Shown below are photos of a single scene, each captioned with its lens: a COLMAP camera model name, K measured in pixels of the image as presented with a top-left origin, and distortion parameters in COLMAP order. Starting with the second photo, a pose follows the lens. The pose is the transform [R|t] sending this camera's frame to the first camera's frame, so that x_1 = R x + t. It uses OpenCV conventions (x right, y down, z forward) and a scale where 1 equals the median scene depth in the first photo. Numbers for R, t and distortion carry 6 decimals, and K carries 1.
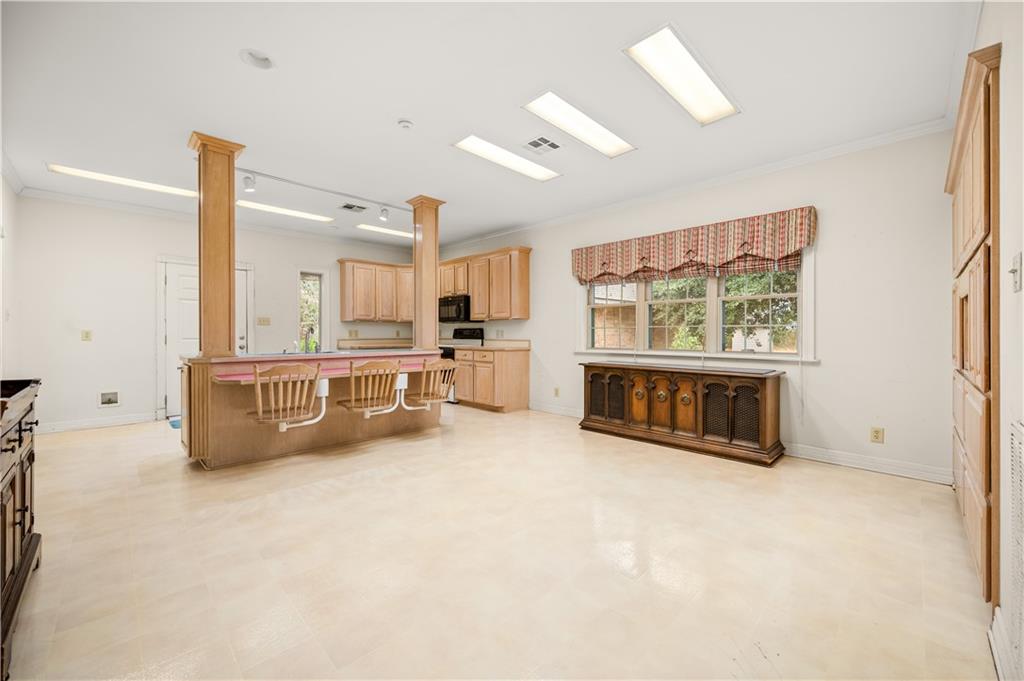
lens RADIAL K [[402.3, 0, 528.1], [0, 402.3, 335.6], [0, 0, 1]] dist [-0.000263, 0.000031]
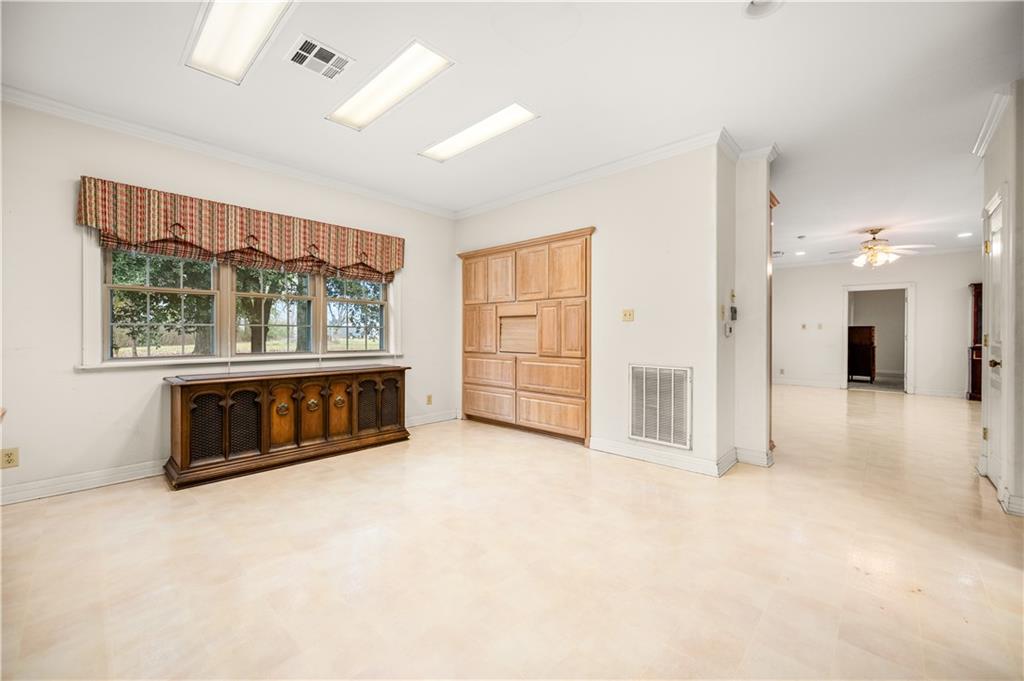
lens RADIAL K [[402.3, 0, 528.1], [0, 402.3, 335.6], [0, 0, 1]] dist [-0.000263, 0.000031]
pose [[-0.034321, -0.004806, 0.999399, -0.546972], [0.004405, 0.999978, 0.004960, -0.003993], [-0.999401, 0.004573, -0.034299, 0.536863]]
